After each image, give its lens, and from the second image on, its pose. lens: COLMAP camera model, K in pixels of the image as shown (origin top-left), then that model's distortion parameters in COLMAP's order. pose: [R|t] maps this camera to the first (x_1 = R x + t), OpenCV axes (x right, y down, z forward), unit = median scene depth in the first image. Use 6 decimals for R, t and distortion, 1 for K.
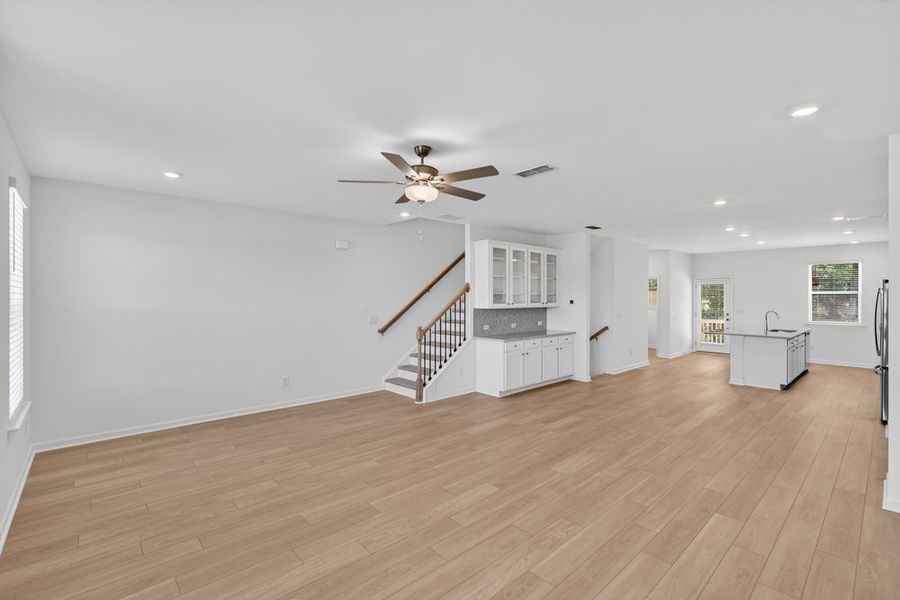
lens RADIAL K [[410.4, 0, 450.6], [0, 410.4, 297.7], [0, 0, 1]] dist [-0.001807, -0.000070]
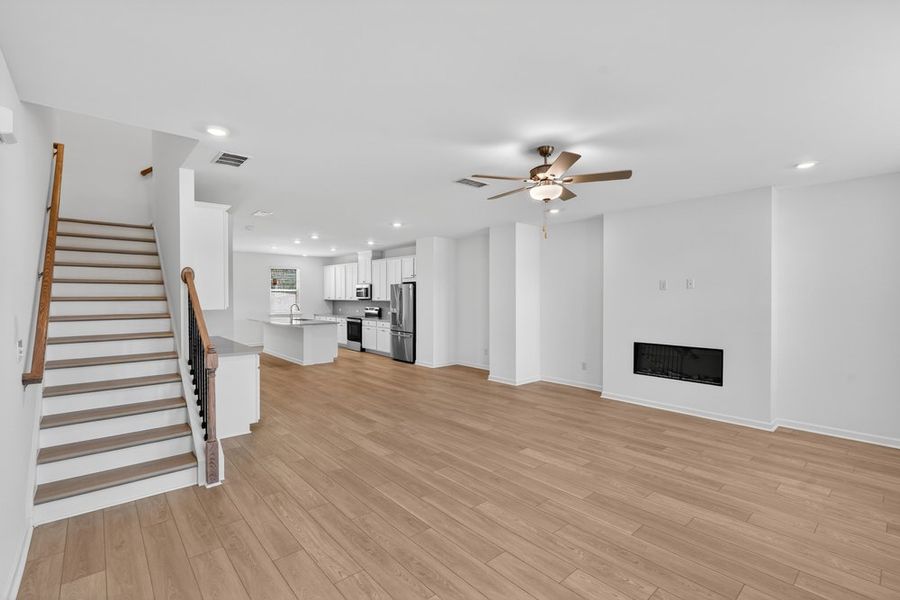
lens RADIAL K [[410.4, 0, 452.1], [0, 410.4, 297.5], [0, 0, 1]] dist [-0.001807, -0.000070]
pose [[0.009249, -0.005136, 0.999944, -0.693803], [0.003390, 0.999981, 0.005105, 0.008284], [-0.999951, 0.003342, 0.009266, 0.766260]]
